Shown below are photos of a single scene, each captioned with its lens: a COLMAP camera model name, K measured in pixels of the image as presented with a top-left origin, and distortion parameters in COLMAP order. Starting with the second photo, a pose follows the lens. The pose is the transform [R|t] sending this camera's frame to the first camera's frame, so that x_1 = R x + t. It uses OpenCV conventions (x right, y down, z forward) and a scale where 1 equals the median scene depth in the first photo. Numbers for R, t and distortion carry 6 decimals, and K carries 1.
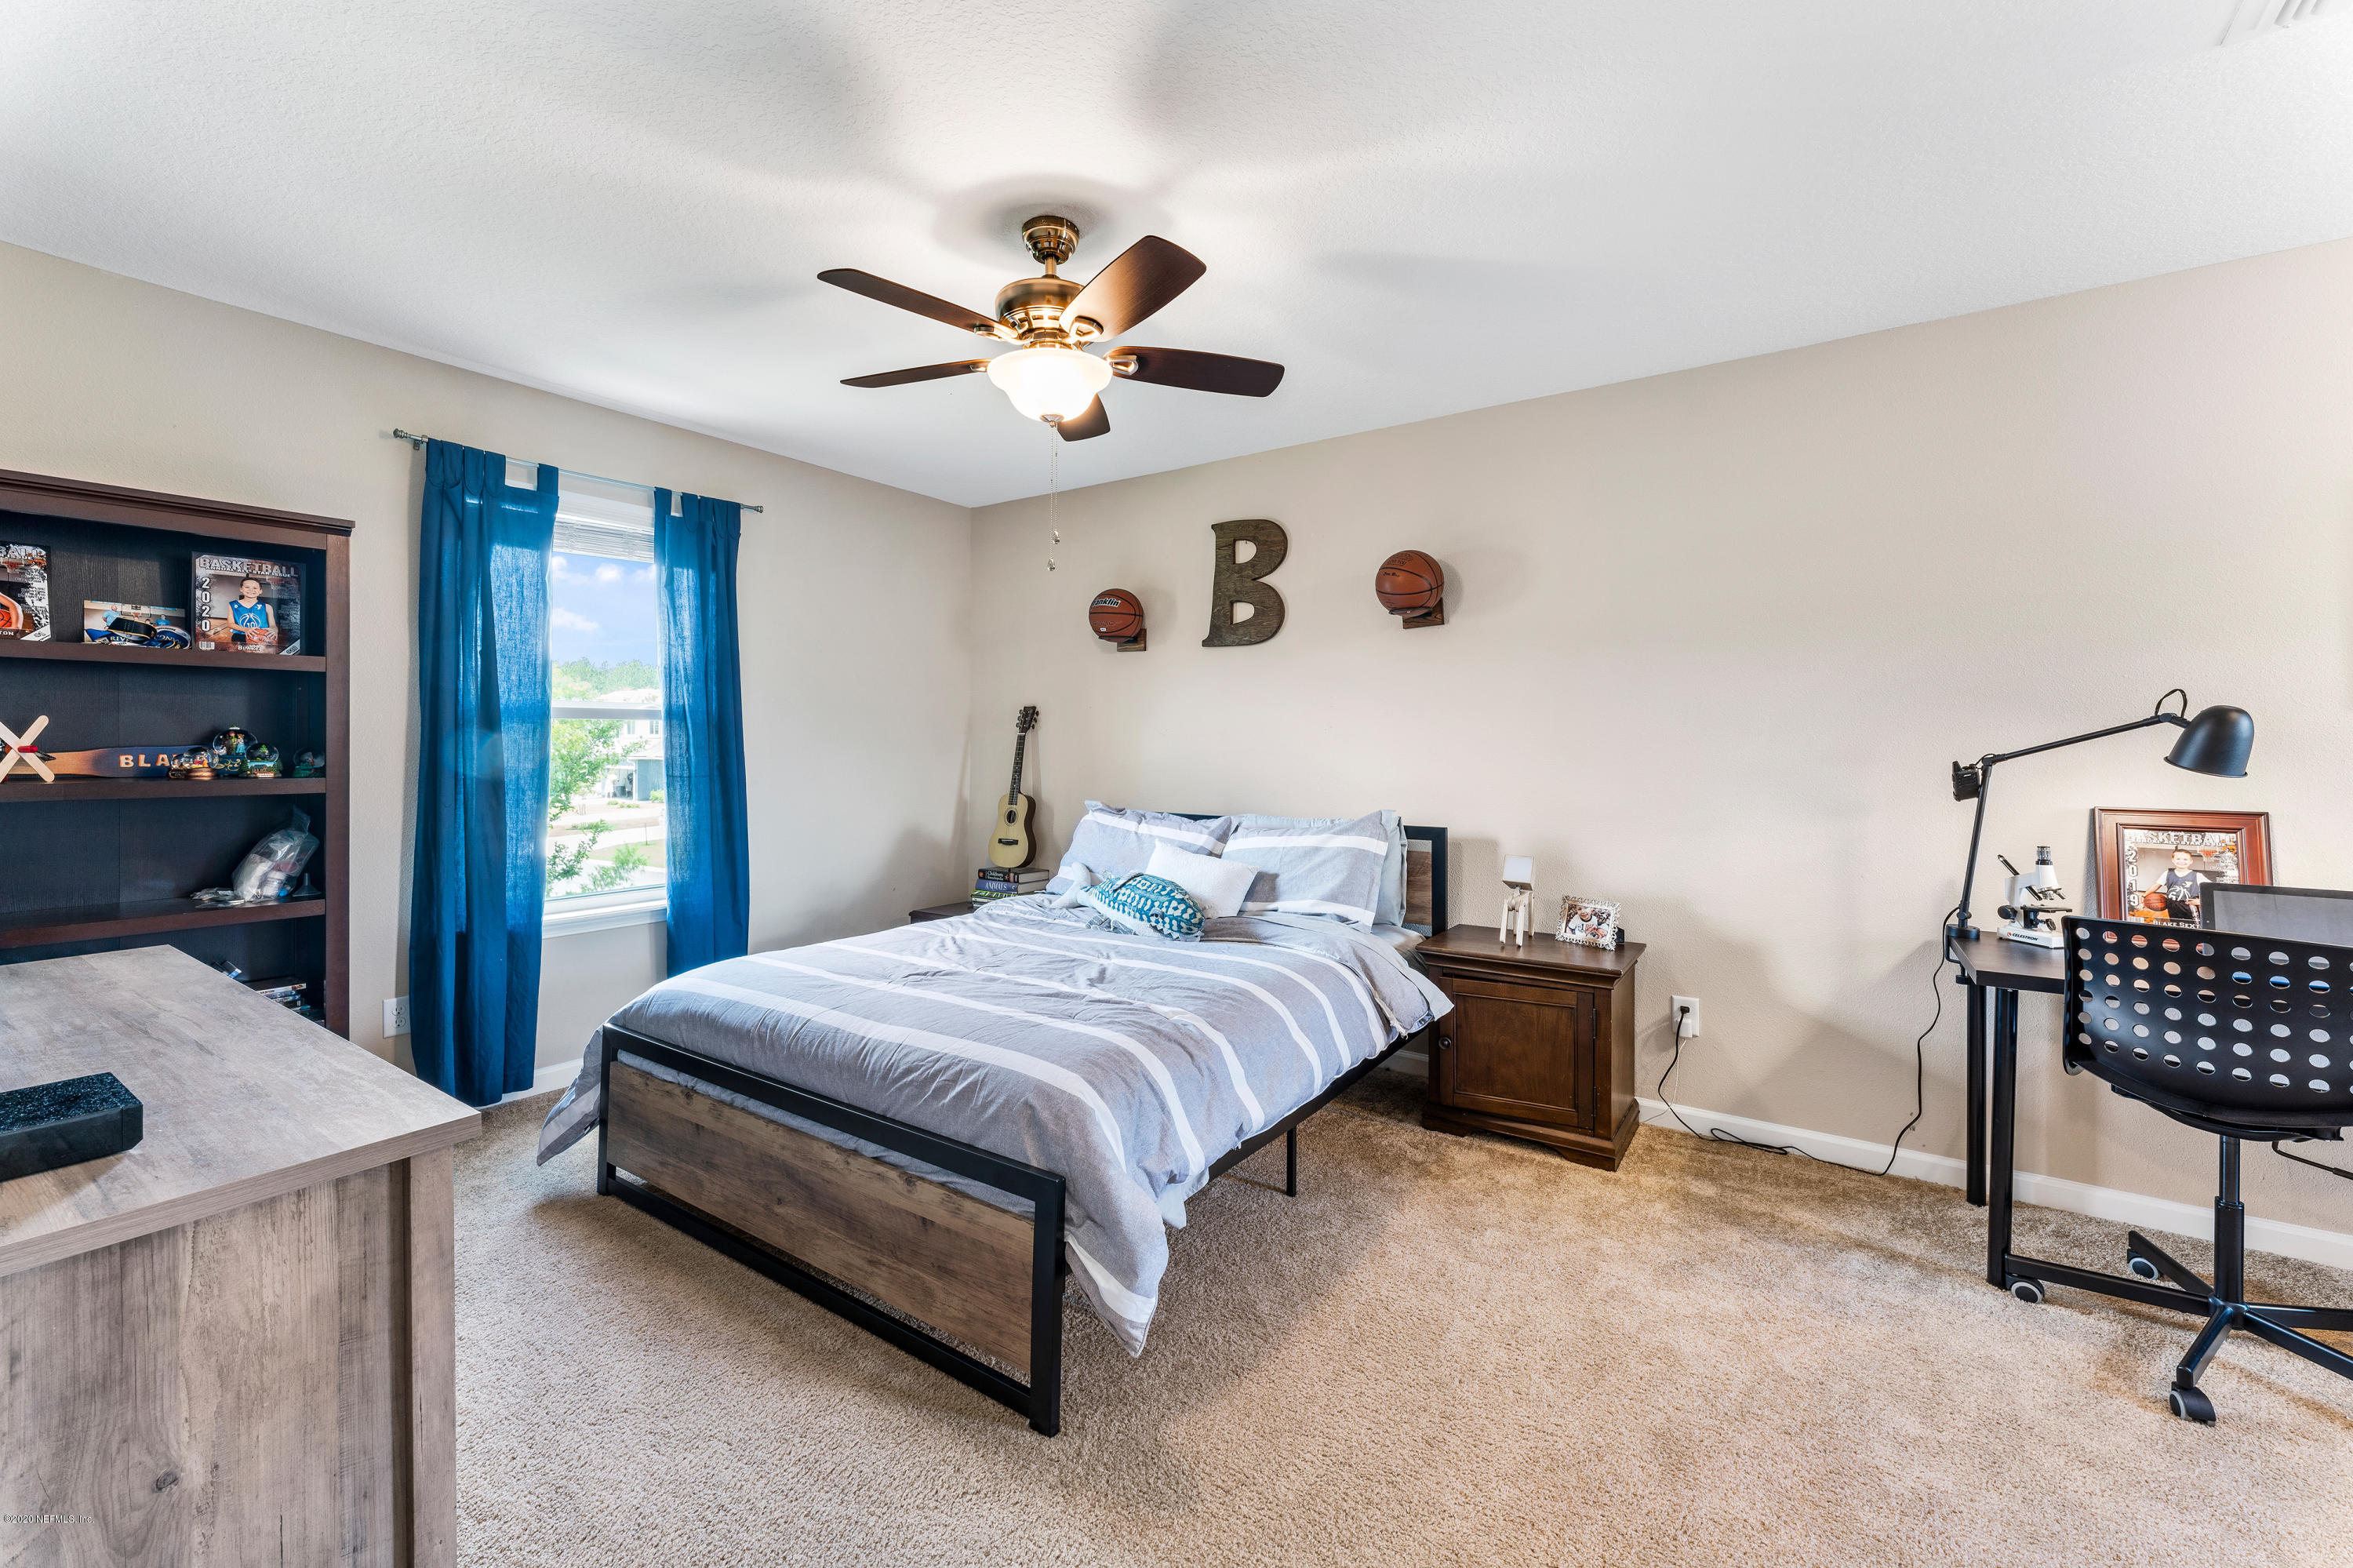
lens RADIAL K [[958.8, 0, 1201.3], [0, 958.8, 736.8], [0, 0, 1]] dist [-0.002548, -0.001234]
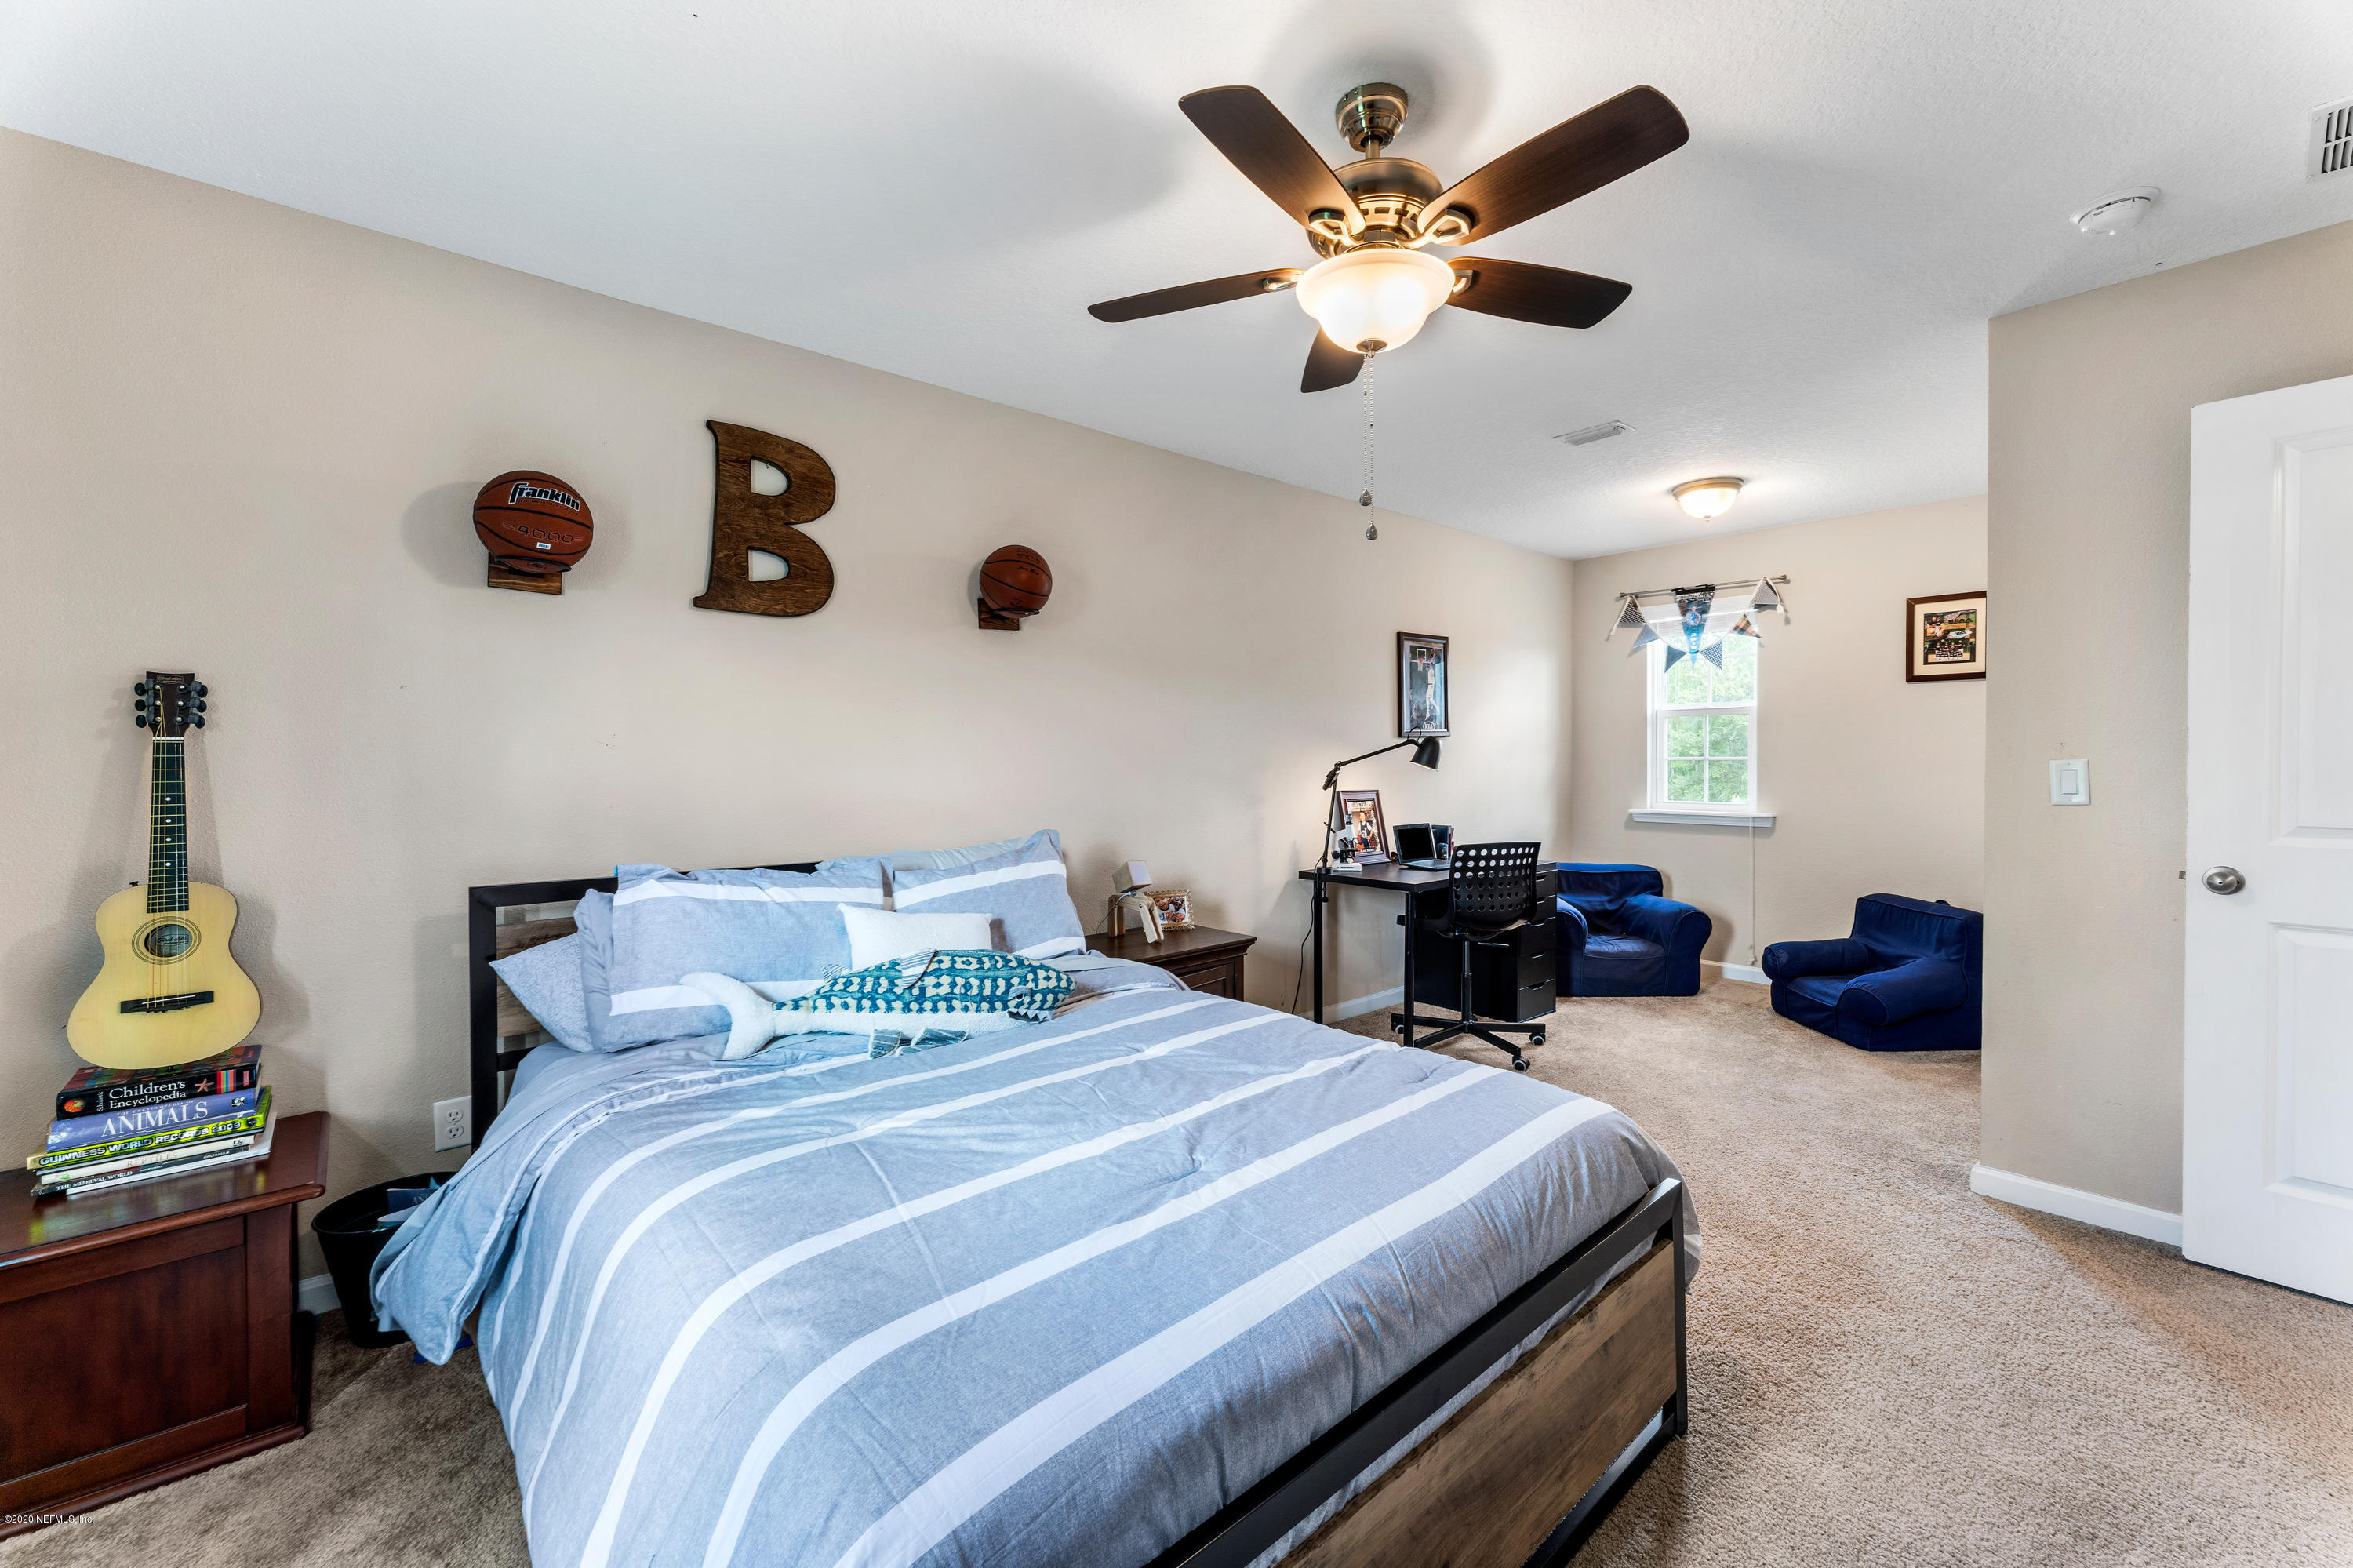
lens RADIAL K [[958.8, 0, 1163.7], [0, 958.8, 768.6], [0, 0, 1]] dist [-0.002548, -0.001234]
pose [[0.259147, -0.016820, 0.965691, -0.836333], [-0.003406, 0.999826, 0.018328, 0.001131], [-0.965832, -0.008039, 0.259045, 0.830804]]
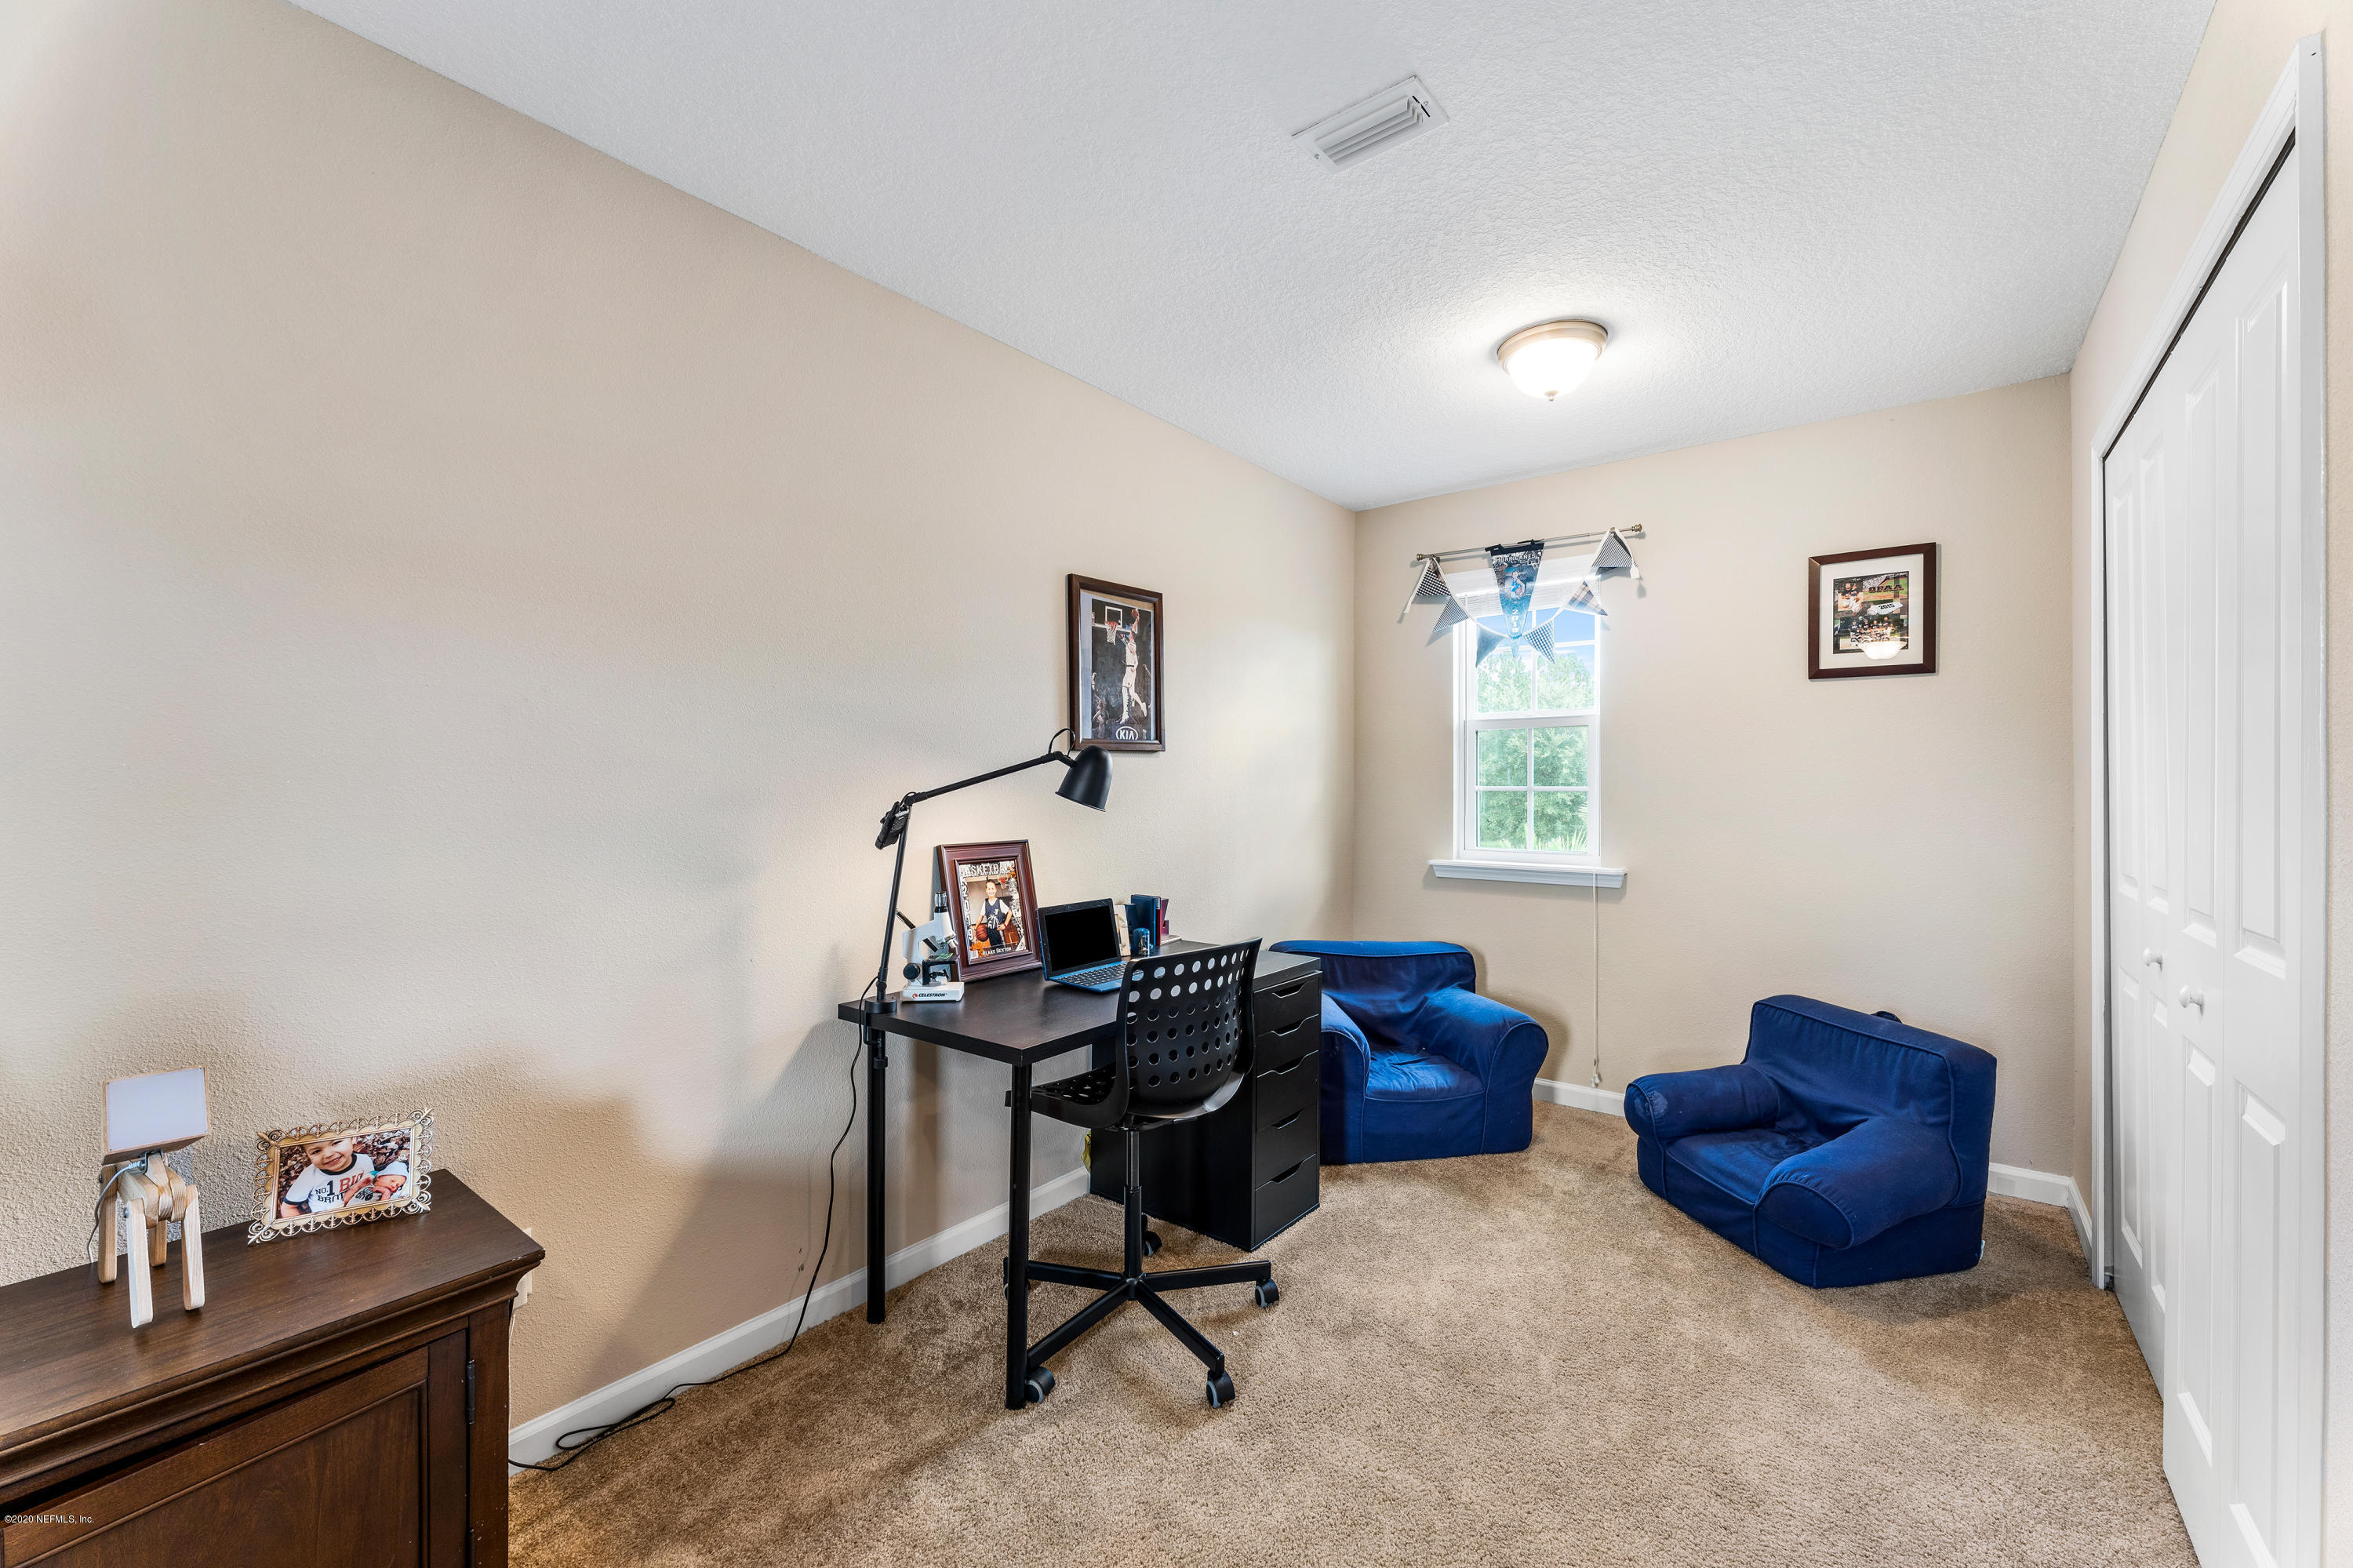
lens RADIAL K [[958.8, 0, 1152.6], [0, 958.8, 778.9], [0, 0, 1]] dist [-0.002548, -0.001234]
pose [[0.083962, -0.001153, 0.996468, -0.019439], [-0.010395, 0.999944, 0.002033, 0.001690], [-0.996415, -0.010529, 0.083945, 0.684192]]
